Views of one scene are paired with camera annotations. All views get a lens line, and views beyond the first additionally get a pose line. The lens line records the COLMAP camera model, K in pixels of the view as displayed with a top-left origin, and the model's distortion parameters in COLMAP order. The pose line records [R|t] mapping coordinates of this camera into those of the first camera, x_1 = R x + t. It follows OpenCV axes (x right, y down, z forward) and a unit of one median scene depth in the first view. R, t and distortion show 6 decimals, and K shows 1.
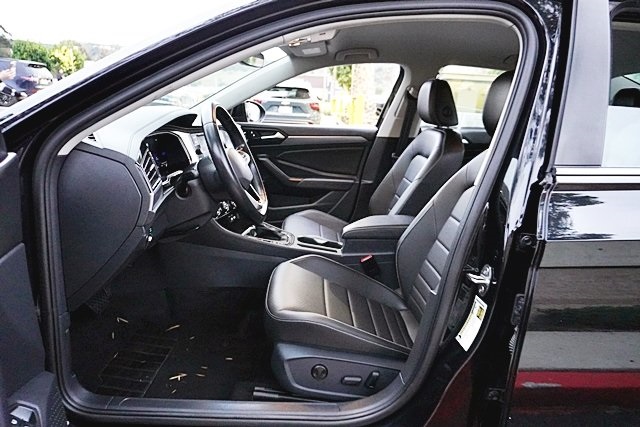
lens RADIAL K [[424.0, 0, 322.7], [0, 424.0, 212.4], [0, 0, 1]] dist [-0.046195, -0.000322]
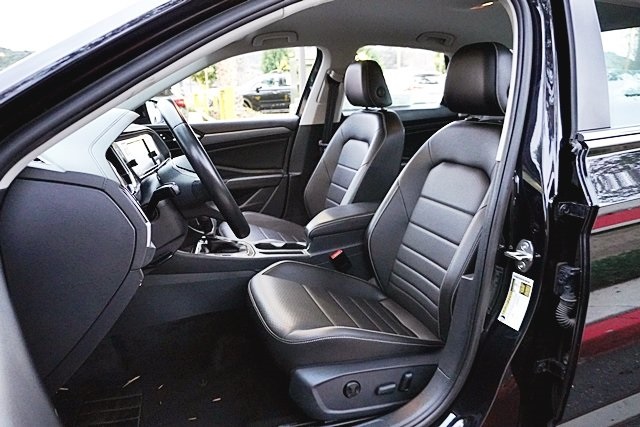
lens RADIAL K [[424.0, 0, 322.7], [0, 424.0, 212.4], [0, 0, 1]] dist [-0.046195, -0.000322]
pose [[0.946459, -0.155035, 0.283159, -0.175167], [0.148917, 0.987908, 0.043142, -0.027630], [-0.286423, 0.001335, 0.958102, 0.107605]]
